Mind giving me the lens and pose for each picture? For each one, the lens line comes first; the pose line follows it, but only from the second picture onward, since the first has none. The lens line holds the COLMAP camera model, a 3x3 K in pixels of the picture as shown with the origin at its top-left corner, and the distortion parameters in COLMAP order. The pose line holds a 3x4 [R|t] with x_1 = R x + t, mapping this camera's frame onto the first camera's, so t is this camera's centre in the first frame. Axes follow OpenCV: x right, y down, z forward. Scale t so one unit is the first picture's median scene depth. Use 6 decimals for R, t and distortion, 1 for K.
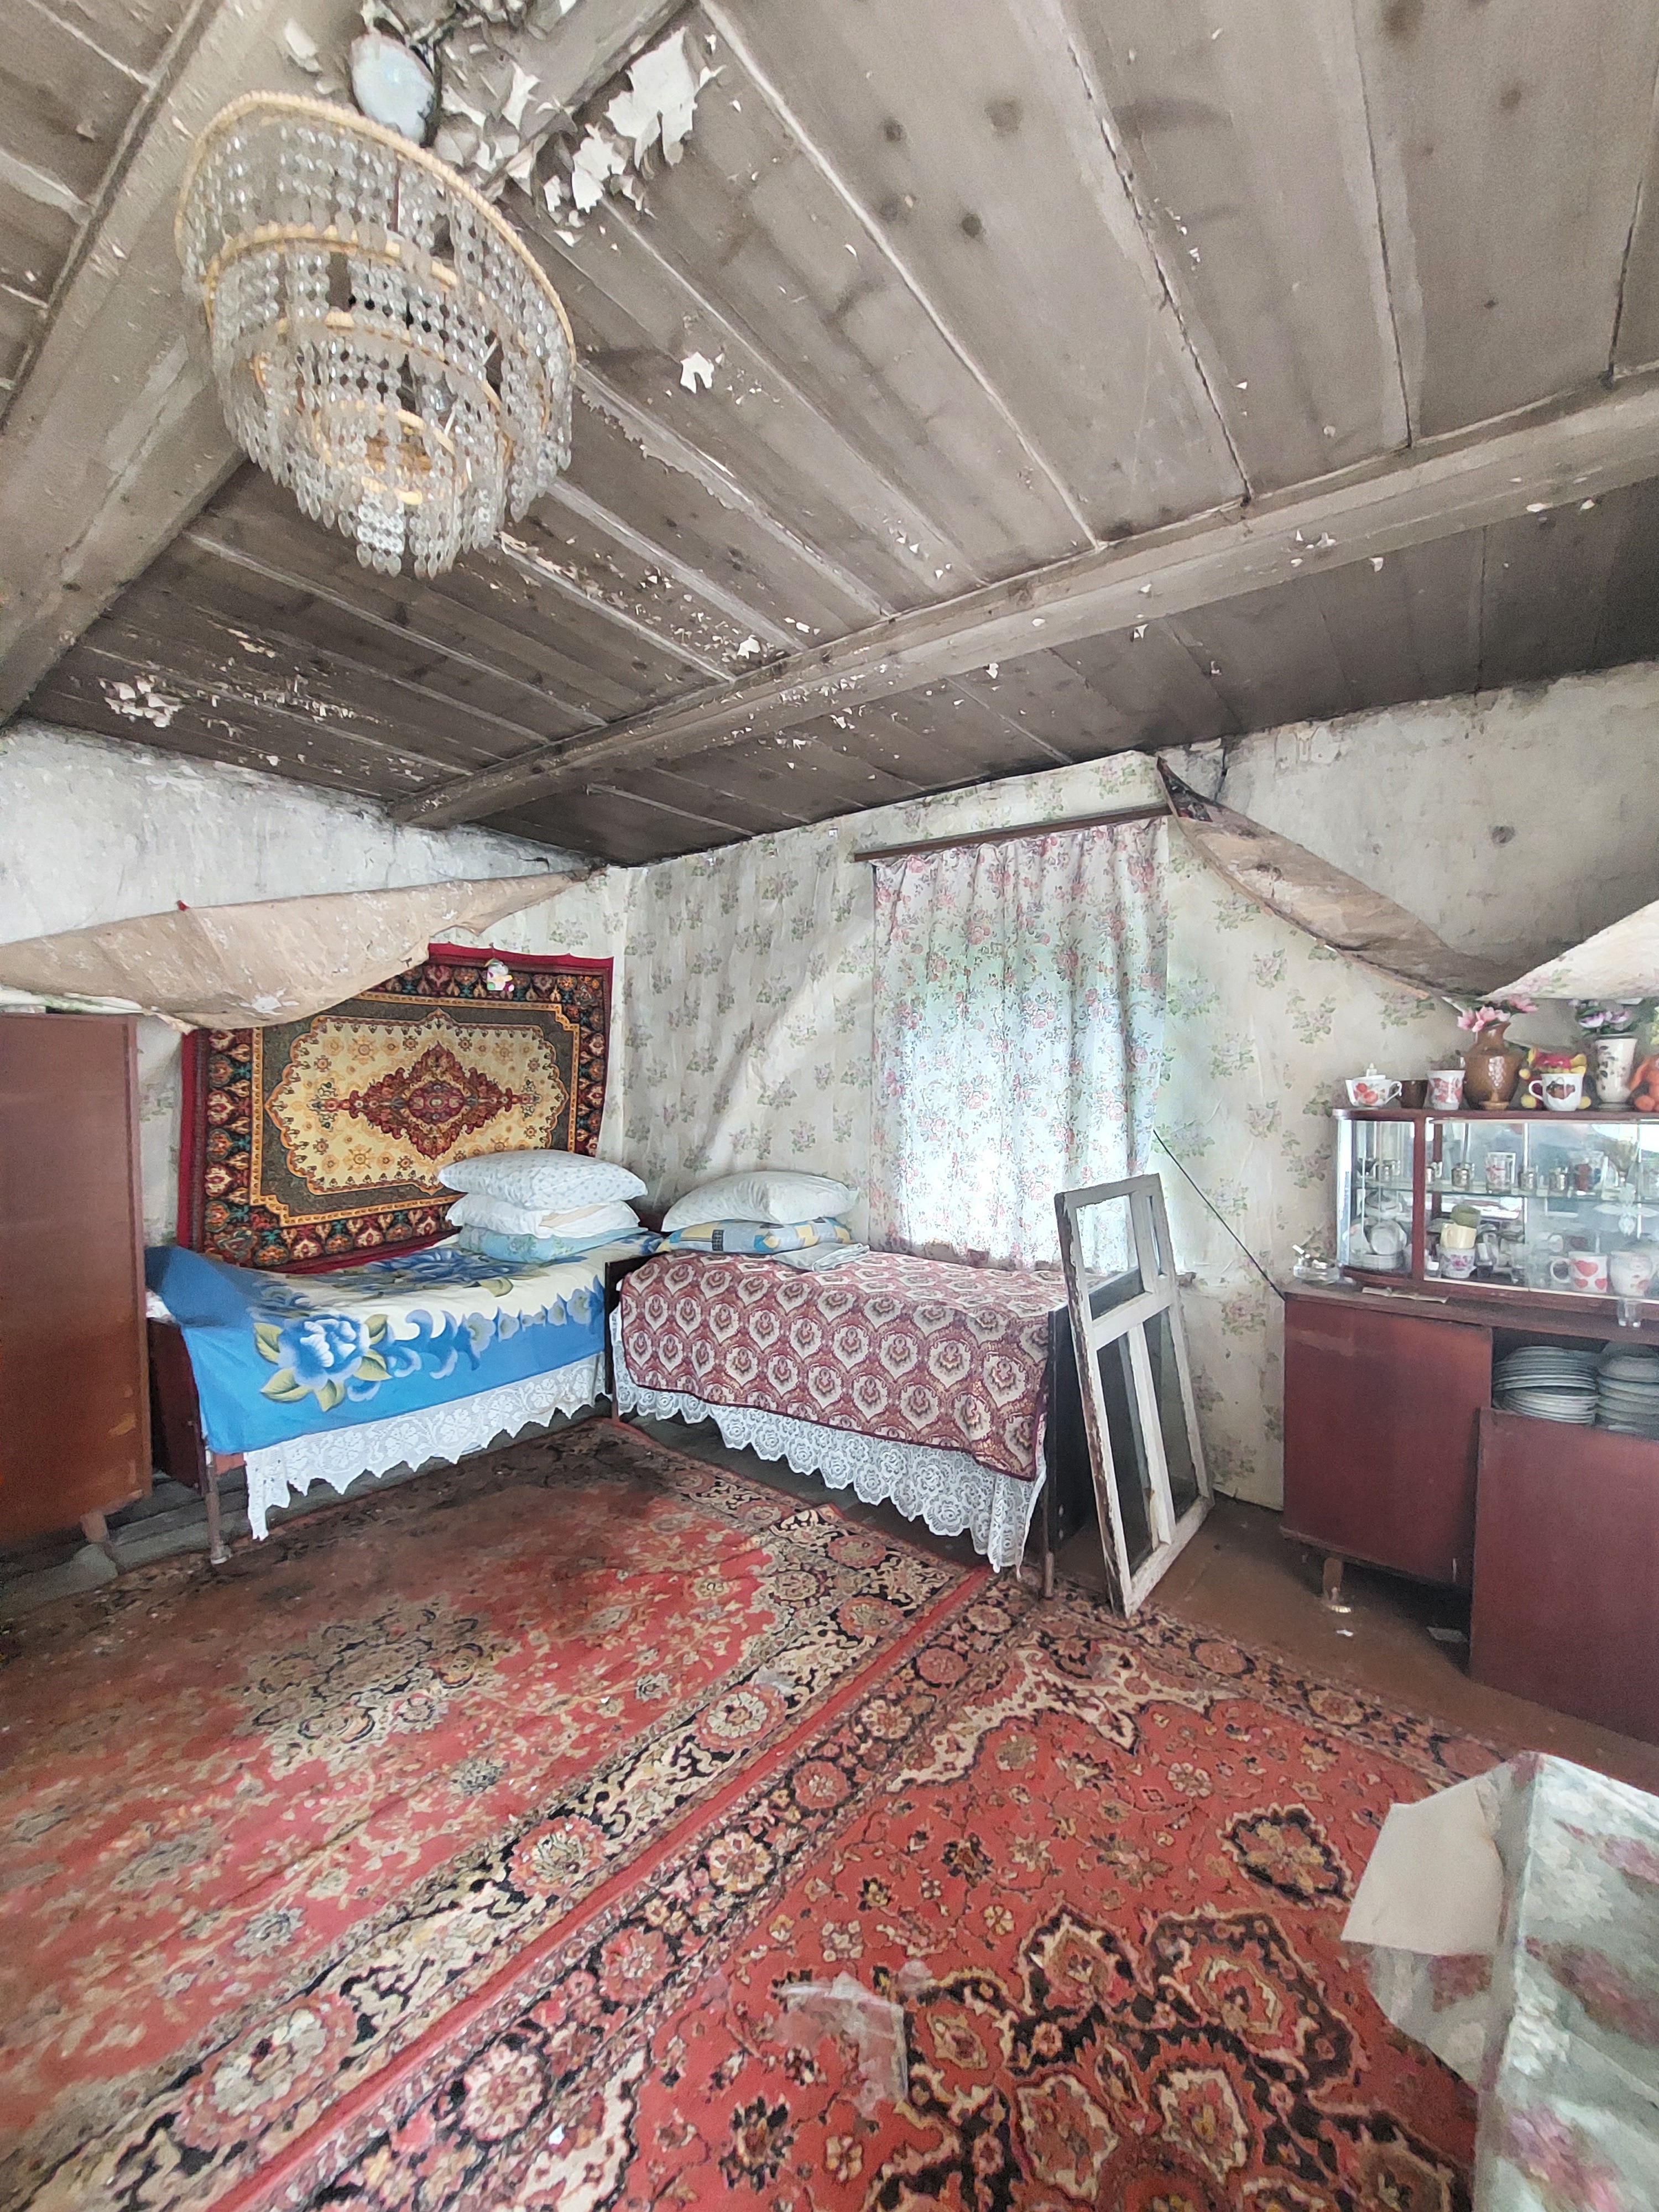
lens RADIAL K [[881.2, 0, 849.2], [0, 881.2, 1104.4], [0, 0, 1]] dist [-0.002894, 0.000250]
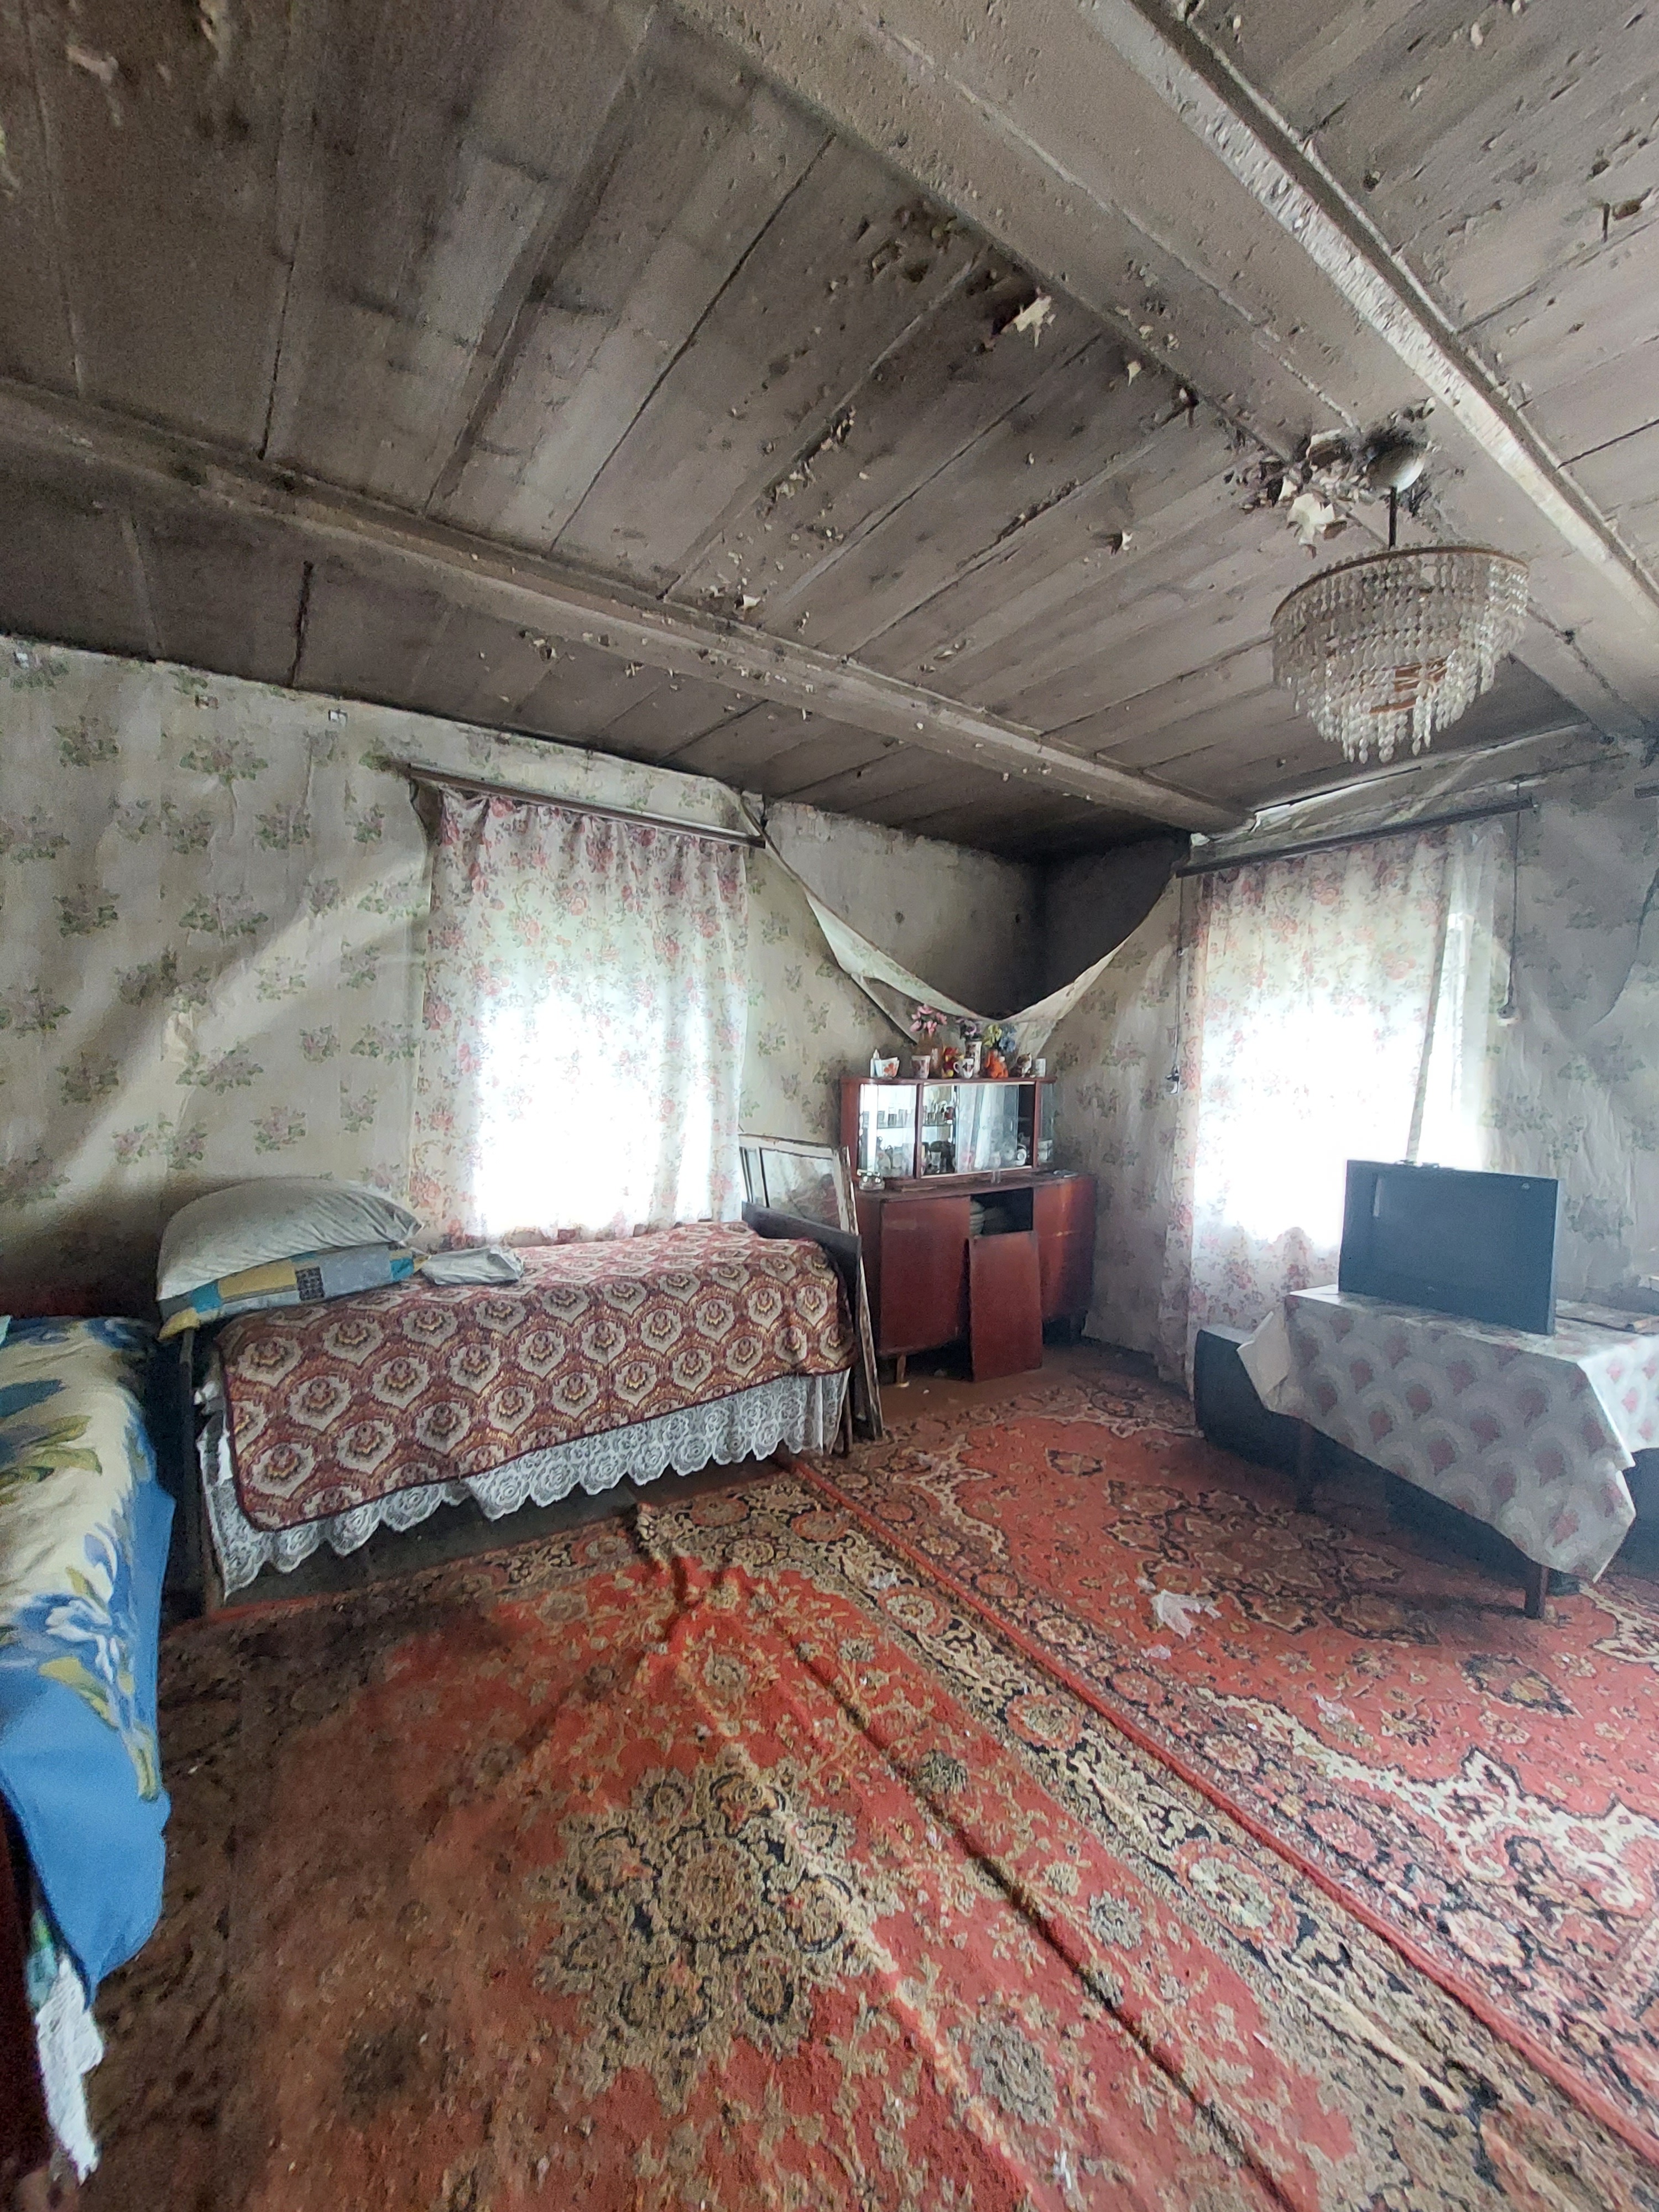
lens RADIAL K [[881.2, 0, 836.3], [0, 881.2, 1110.3], [0, 0, 1]] dist [-0.002894, 0.000250]
pose [[0.323875, -0.053291, 0.944598, -1.002369], [0.004102, 0.998482, 0.054925, -0.027007], [-0.946091, -0.013914, 0.323602, 0.593299]]
